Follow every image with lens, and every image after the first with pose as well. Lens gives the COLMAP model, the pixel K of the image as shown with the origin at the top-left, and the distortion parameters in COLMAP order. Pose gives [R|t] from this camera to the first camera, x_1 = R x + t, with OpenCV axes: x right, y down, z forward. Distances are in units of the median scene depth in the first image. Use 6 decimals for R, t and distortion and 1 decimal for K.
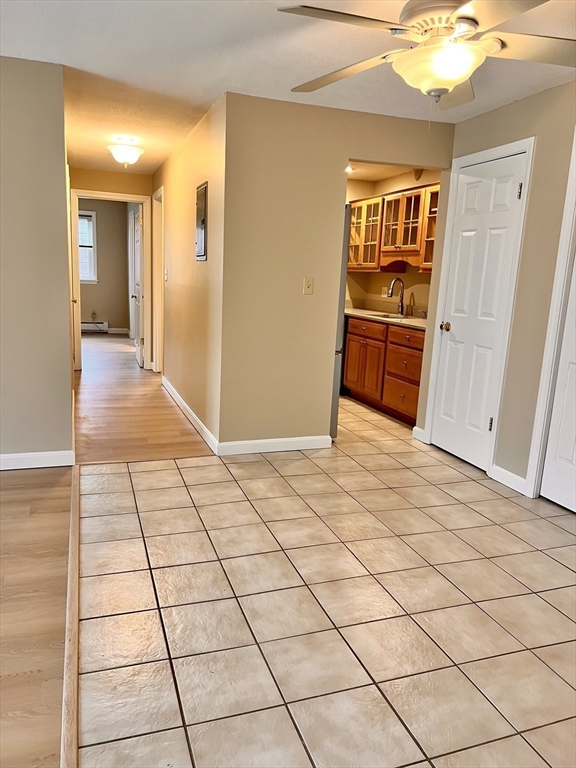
lens RADIAL K [[587.2, 0, 281.0], [0, 587.2, 386.1], [0, 0, 1]] dist [0.069432, -0.013364]
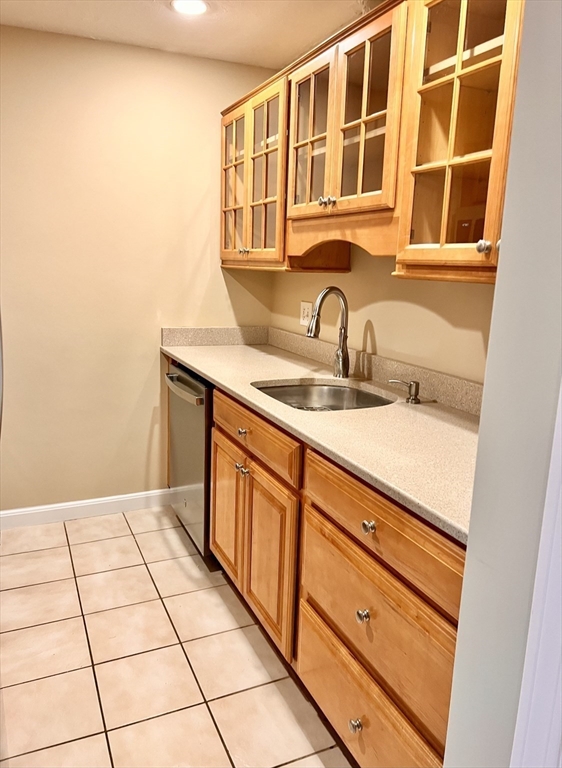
lens RADIAL K [[587.2, 0, 280.1], [0, 587.2, 381.4], [0, 0, 1]] dist [0.069432, -0.013364]
pose [[0.995181, -0.035231, 0.091507, 0.127922], [0.034065, 0.999318, 0.014275, -0.128944], [-0.091948, -0.011089, 0.995702, 0.624709]]
